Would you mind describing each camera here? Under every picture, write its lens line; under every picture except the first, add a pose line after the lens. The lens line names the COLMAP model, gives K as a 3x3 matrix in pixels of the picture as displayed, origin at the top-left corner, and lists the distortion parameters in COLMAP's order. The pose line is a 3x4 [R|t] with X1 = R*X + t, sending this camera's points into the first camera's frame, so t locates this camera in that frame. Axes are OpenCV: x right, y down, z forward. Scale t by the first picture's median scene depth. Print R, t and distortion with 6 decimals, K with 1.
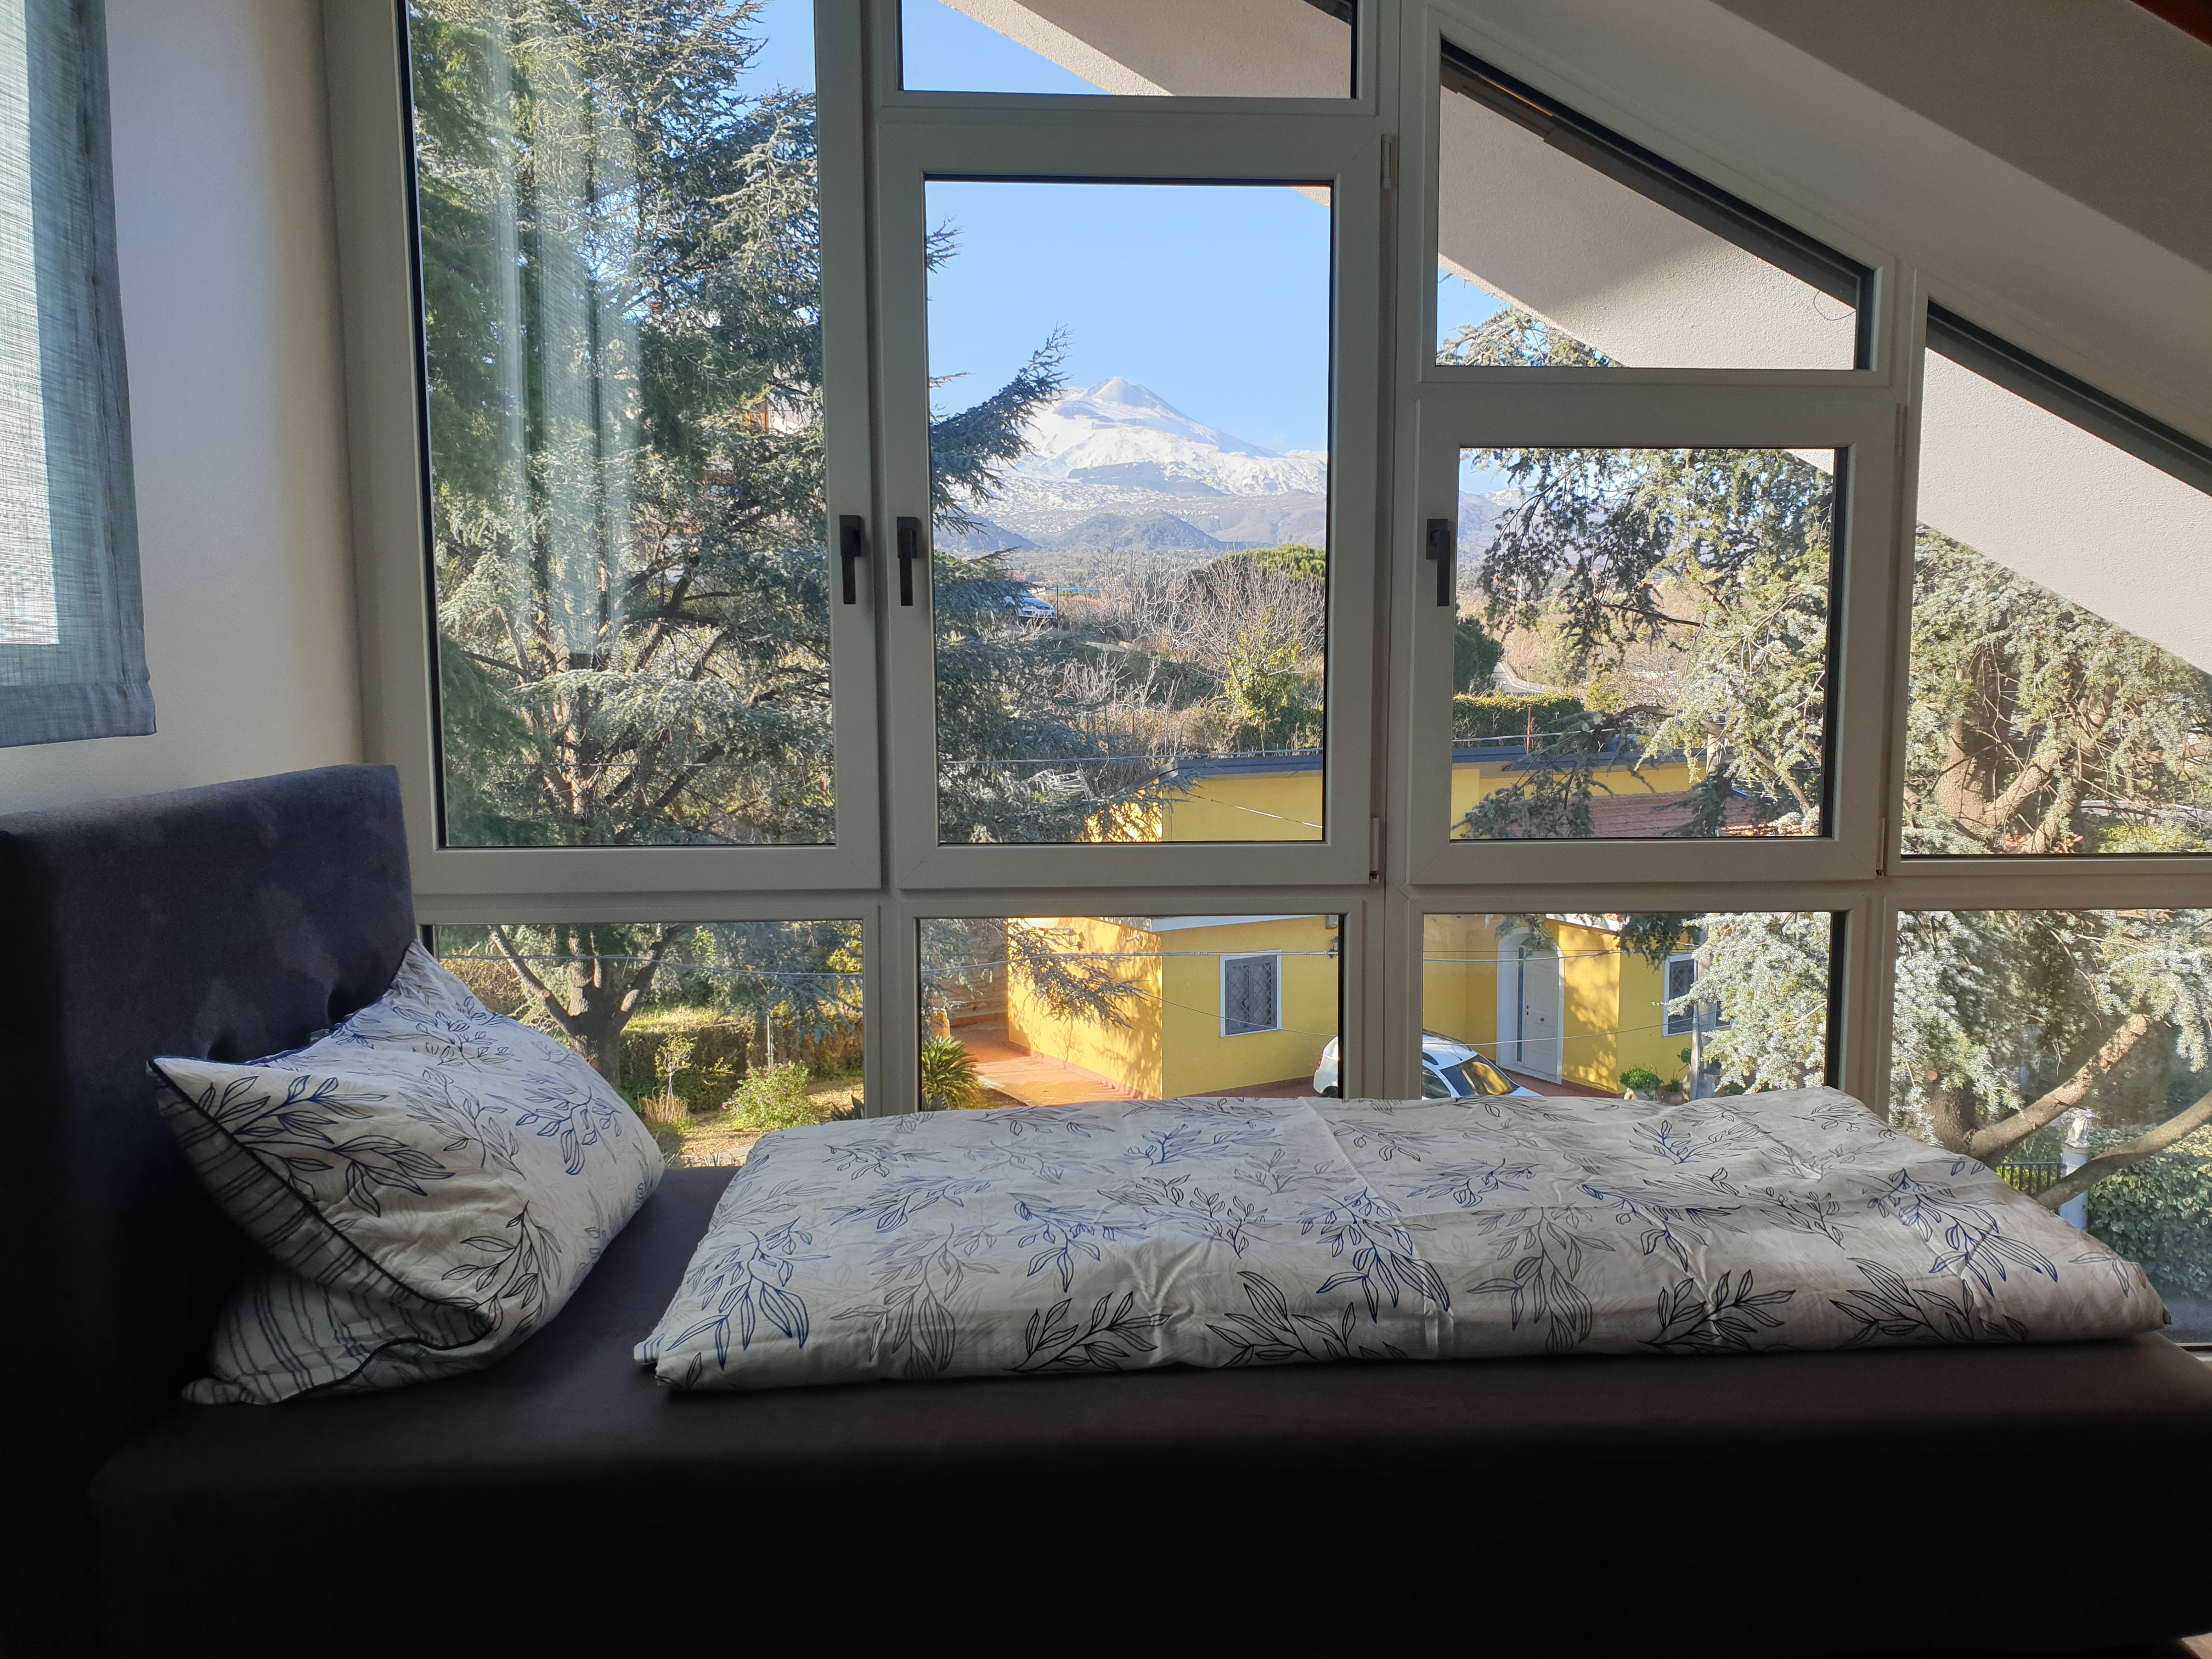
lens RADIAL K [[1705.6, 0, 1150.3], [0, 1705.6, 845.0], [0, 0, 1]] dist [0.239752, -0.336137]
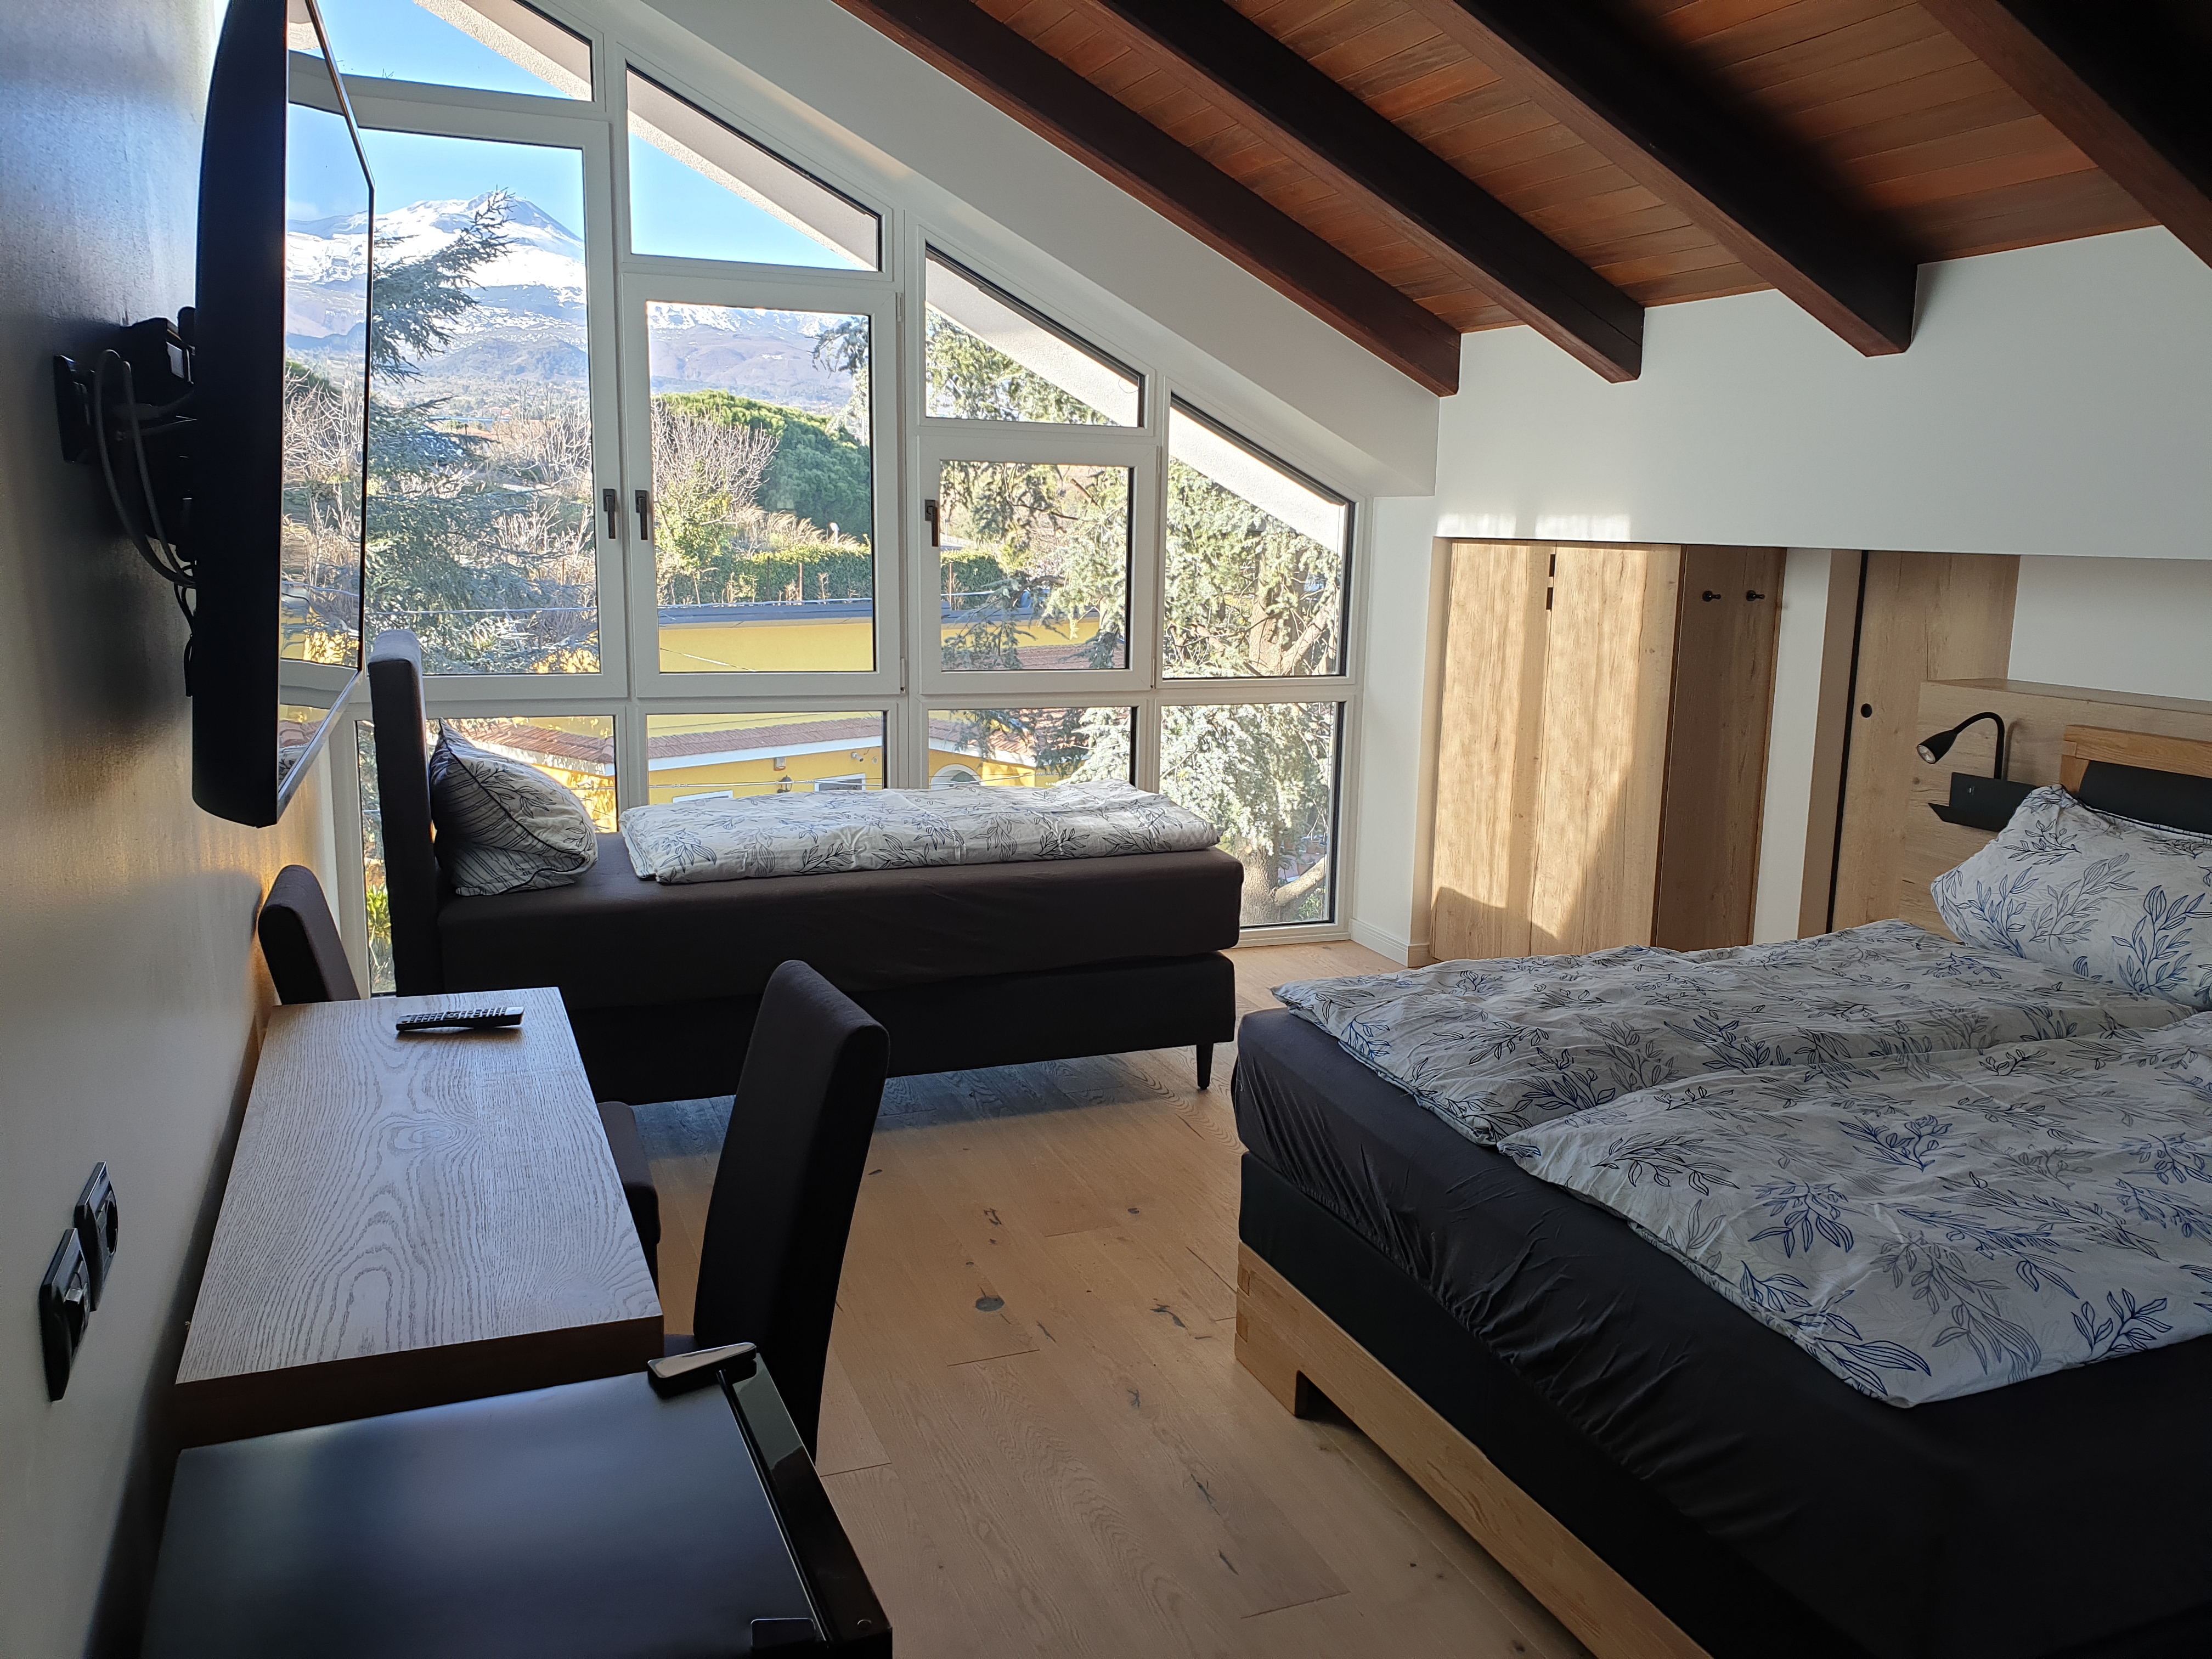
lens RADIAL K [[1715.5, 0, 1106.0], [0, 1715.5, 829.5], [0, 0, 1]] dist [0.006195, -0.000614]
pose [[0.952701, -0.033020, 0.302110, -0.215745], [0.009046, 0.996721, 0.080413, 0.022374], [-0.303774, -0.073877, 0.949875, -0.807616]]
